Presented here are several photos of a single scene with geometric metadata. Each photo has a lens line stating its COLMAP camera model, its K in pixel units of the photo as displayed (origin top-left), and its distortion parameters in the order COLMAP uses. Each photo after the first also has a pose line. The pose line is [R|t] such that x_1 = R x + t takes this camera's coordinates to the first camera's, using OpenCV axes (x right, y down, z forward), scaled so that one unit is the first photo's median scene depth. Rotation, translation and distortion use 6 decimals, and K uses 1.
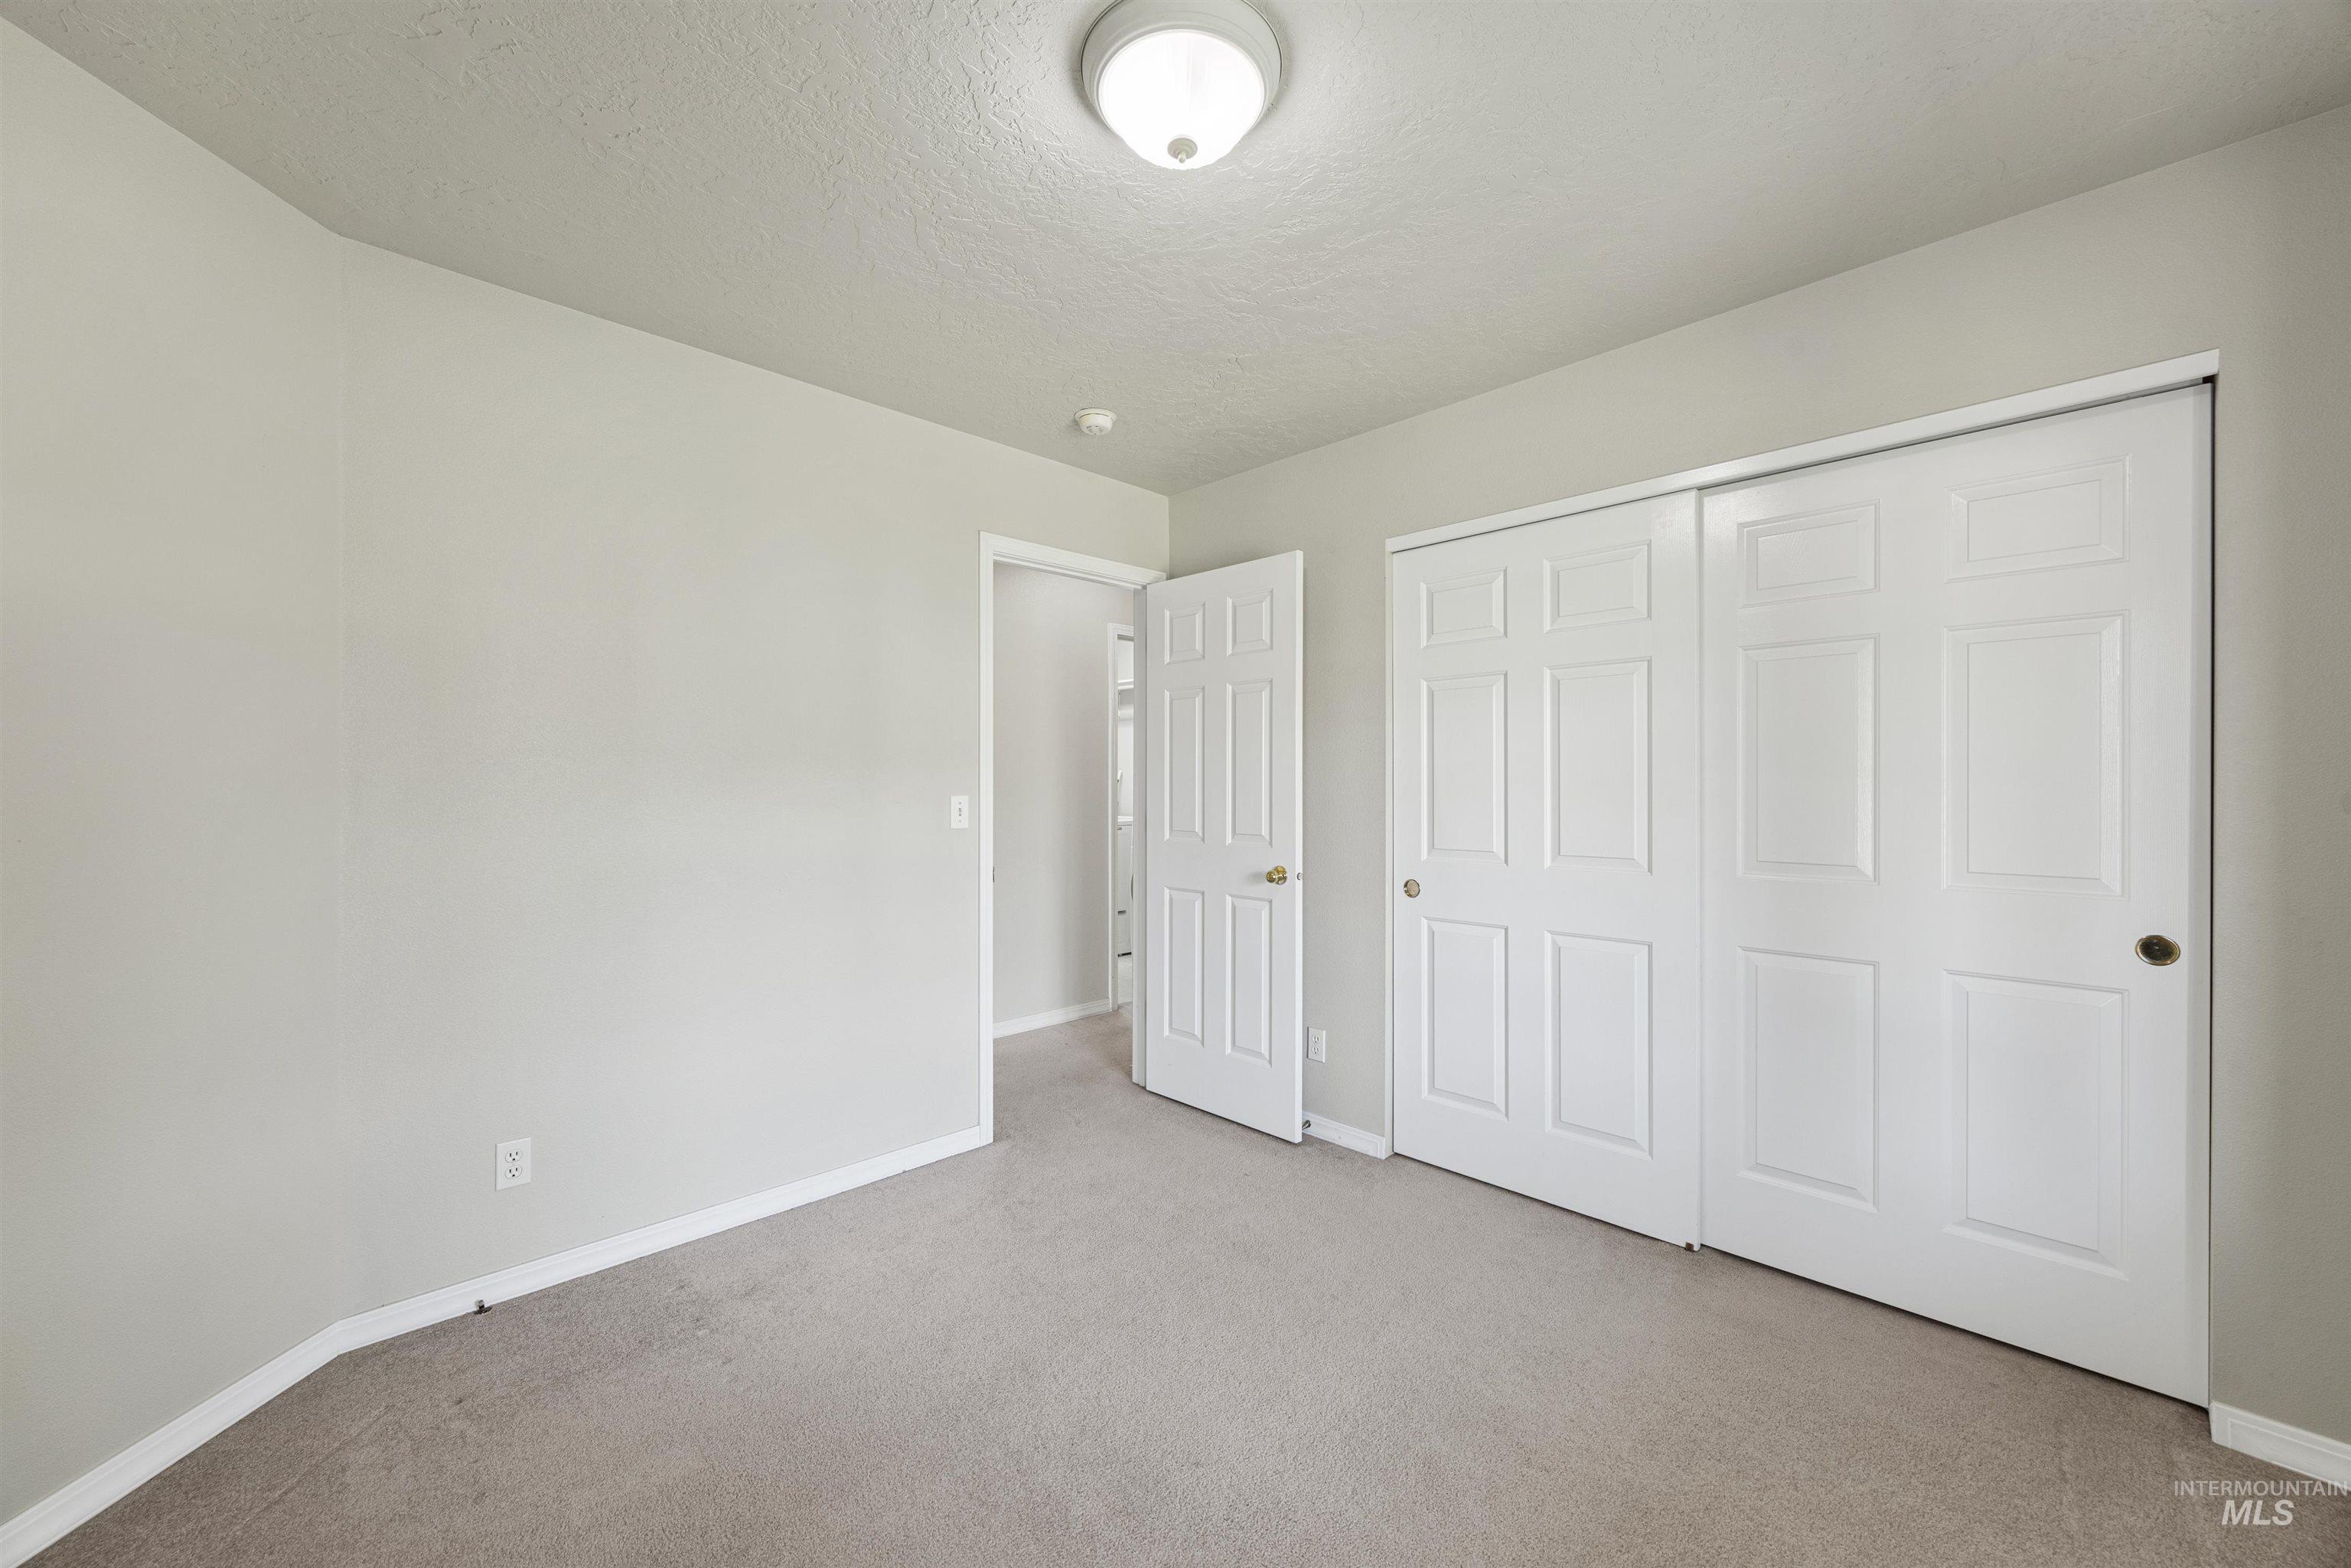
lens RADIAL K [[905.6, 0, 1176.6], [0, 905.6, 786.9], [0, 0, 1]] dist [0.001752, 0.000005]
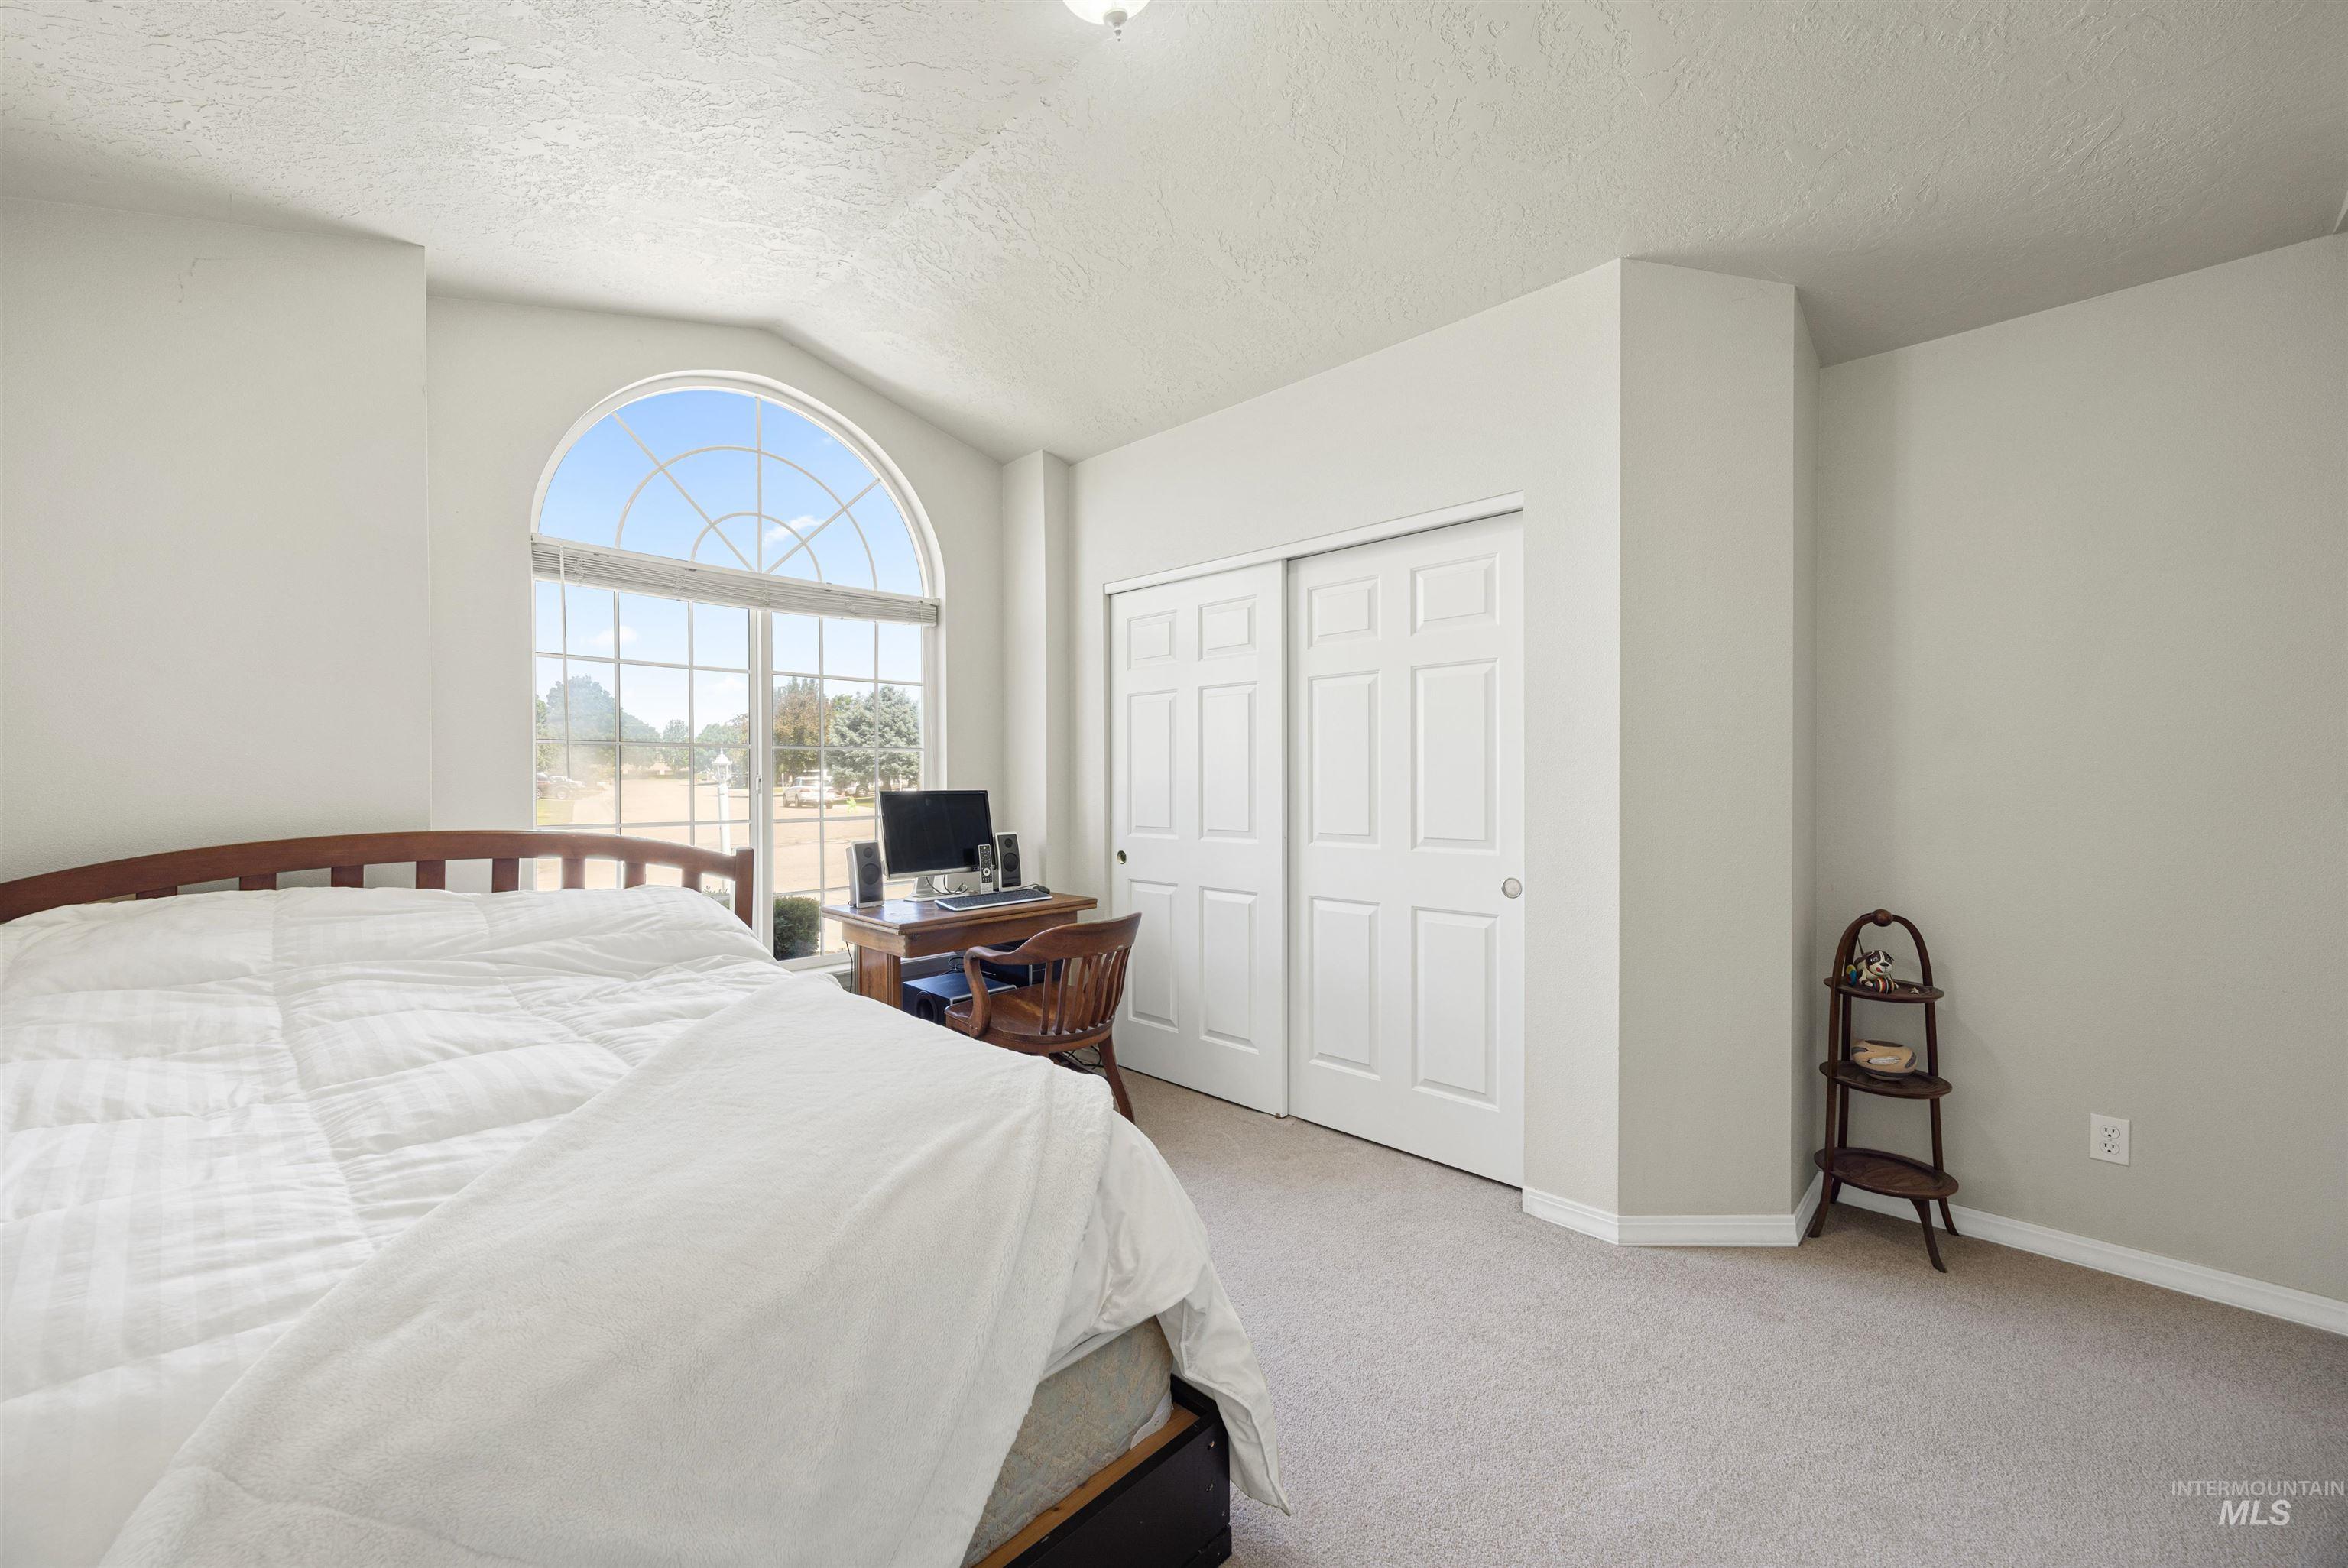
lens RADIAL K [[904.3, 0, 1173.1], [0, 904.3, 782.6], [0, 0, 1]] dist [0.001752, 0.000005]
pose [[0.999708, -0.003643, 0.023891, 0.518401], [0.003504, 0.999977, 0.005871, -0.006761], [-0.023912, -0.005786, 0.999697, -0.492455]]
